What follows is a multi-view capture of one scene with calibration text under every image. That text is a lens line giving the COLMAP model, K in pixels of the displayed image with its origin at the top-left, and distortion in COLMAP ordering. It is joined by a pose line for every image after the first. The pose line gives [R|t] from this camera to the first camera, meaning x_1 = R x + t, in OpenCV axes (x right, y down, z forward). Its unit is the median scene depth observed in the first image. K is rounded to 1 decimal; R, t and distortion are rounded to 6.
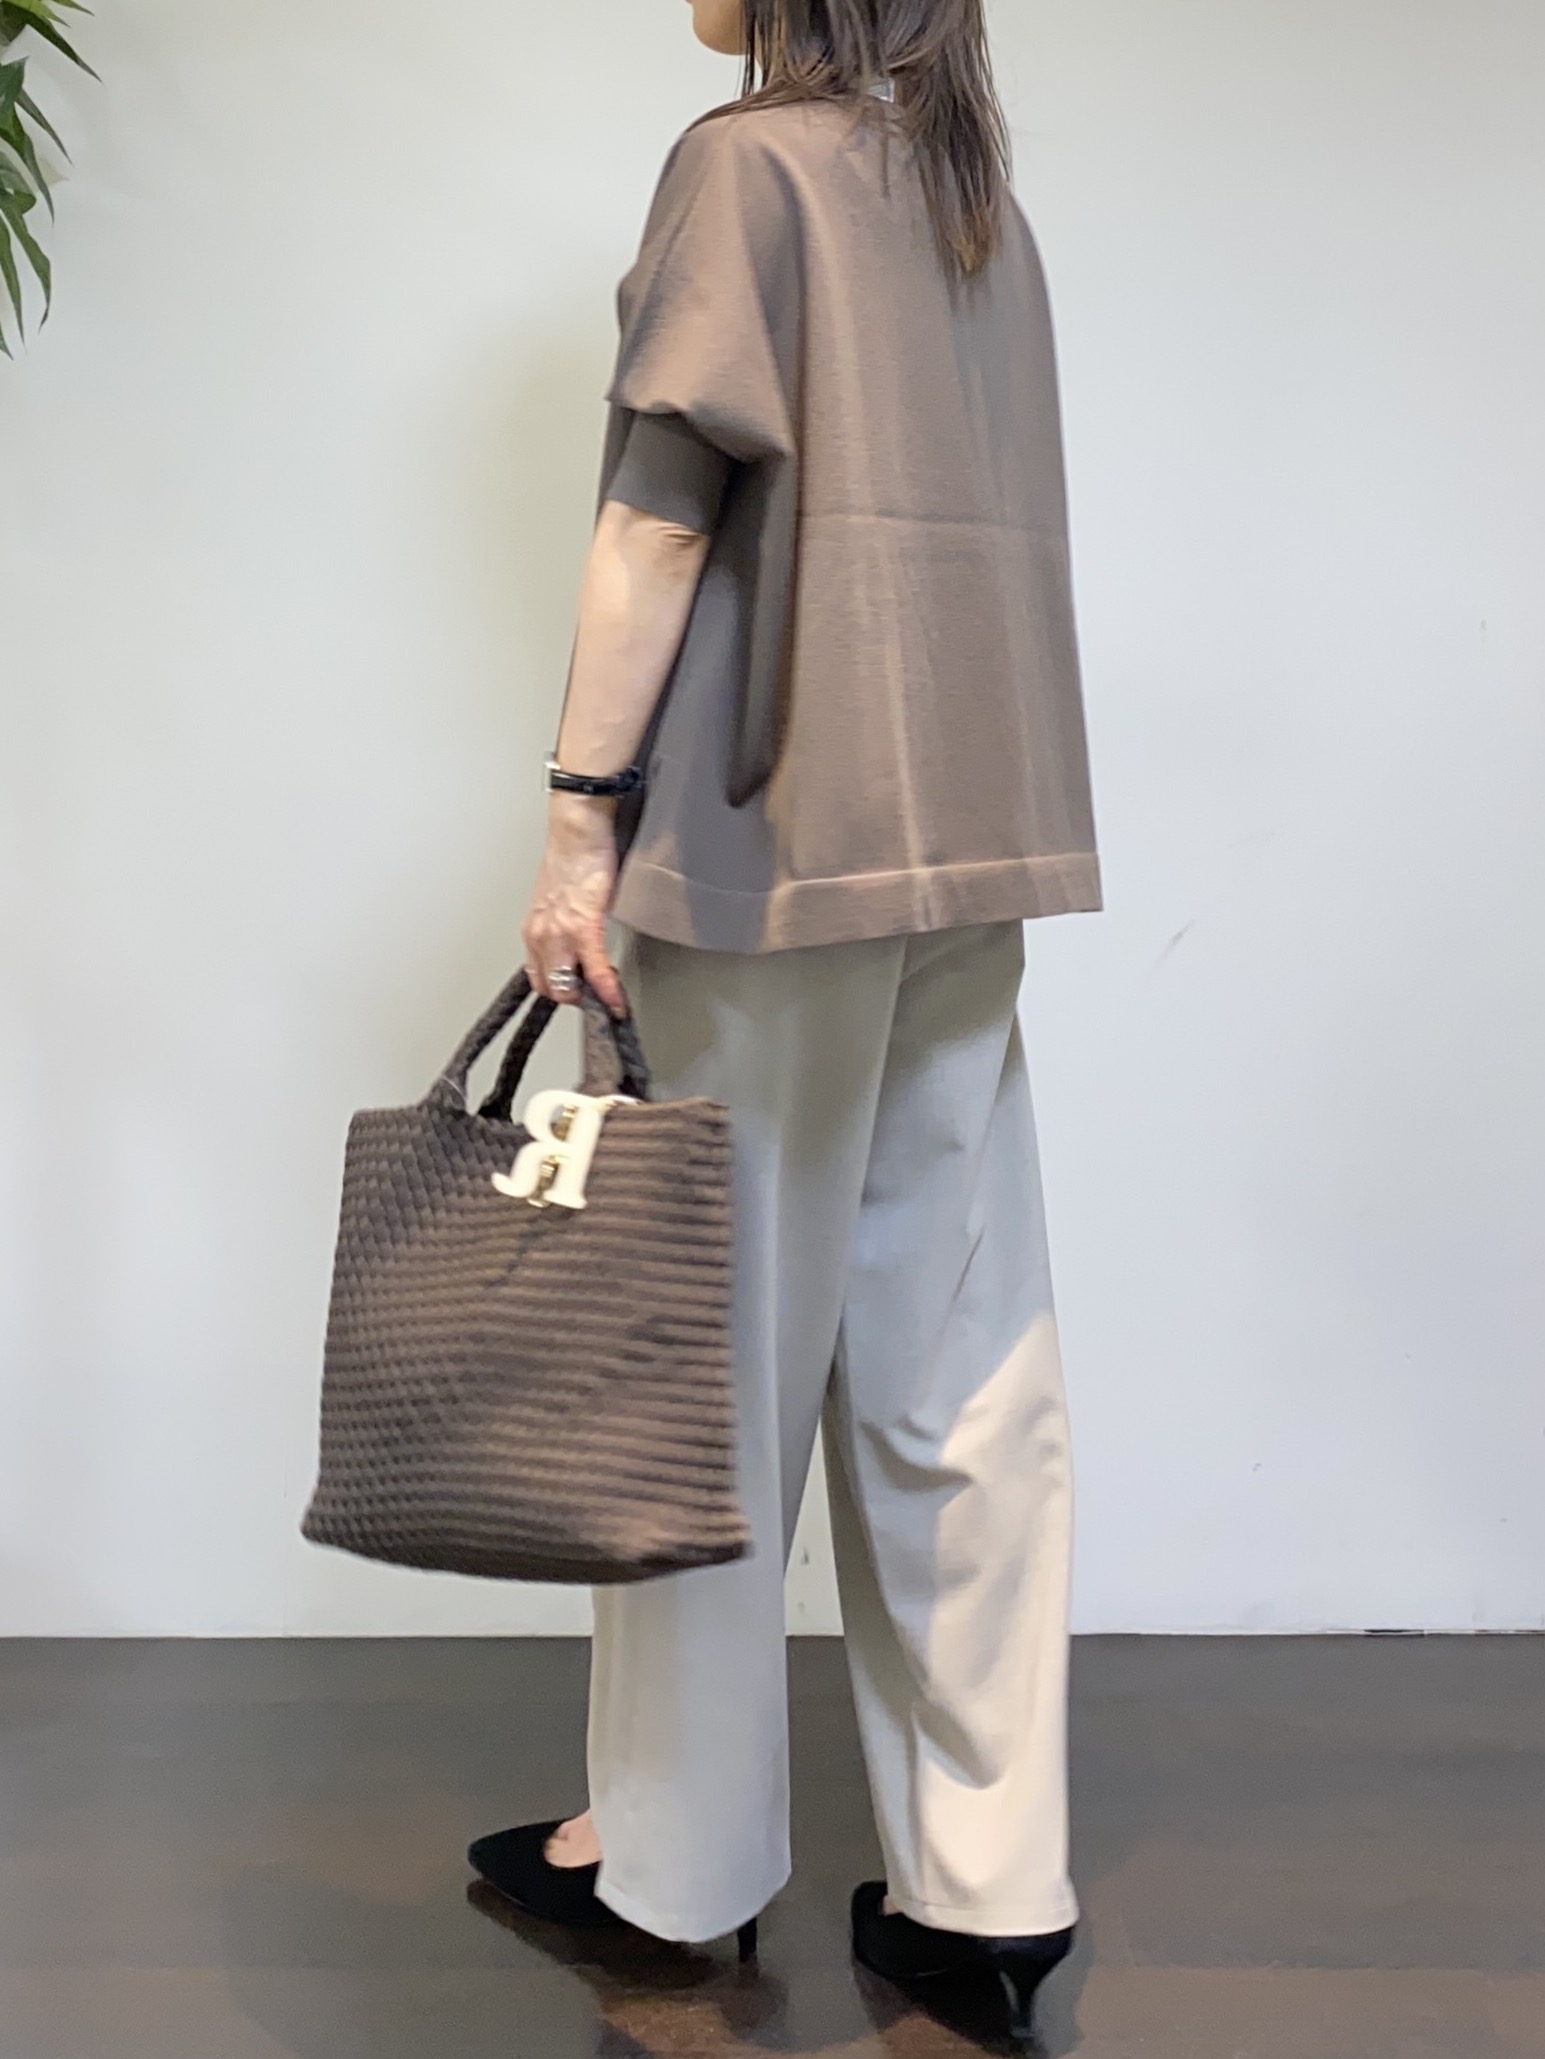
lens RADIAL K [[1578.7, 0, 776.1], [0, 1578.7, 1036.3], [0, 0, 1]] dist [-0.077786, 0.005544]
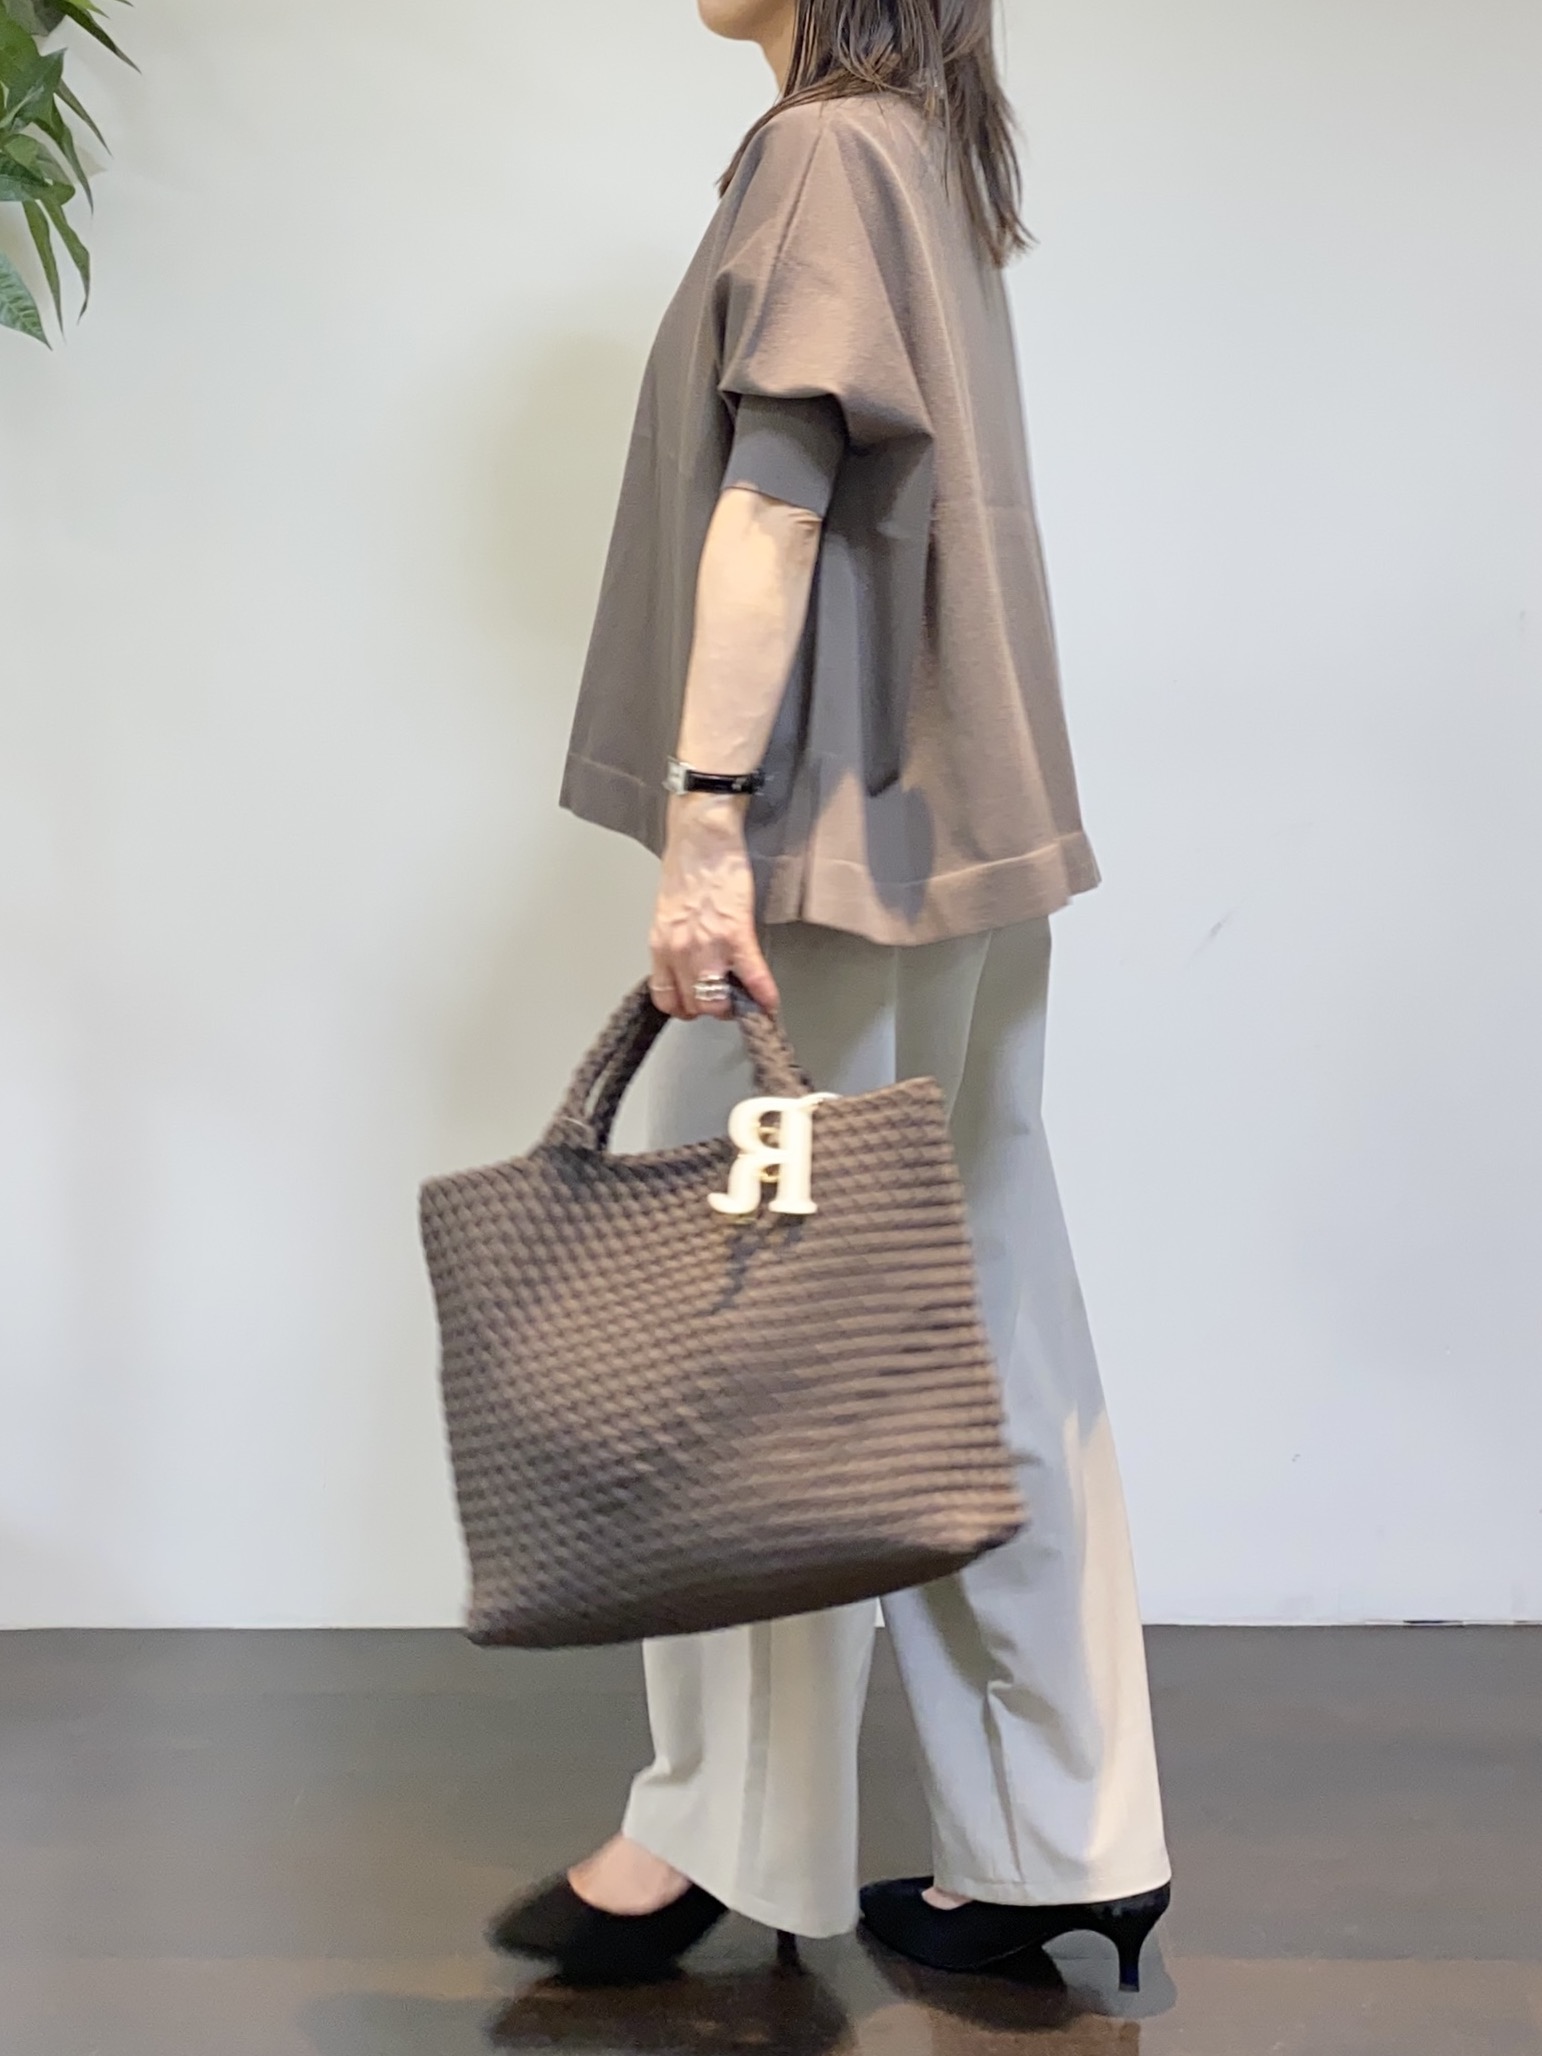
lens RADIAL K [[1576.4, 0, 772.5], [0, 1576.4, 1018.4], [0, 0, 1]] dist [-0.077786, 0.005544]
pose [[0.958939, -0.144015, 0.244325, -0.361427], [0.153047, 0.988050, -0.018290, 0.004863], [-0.238771, 0.054932, 0.969521, 0.063078]]
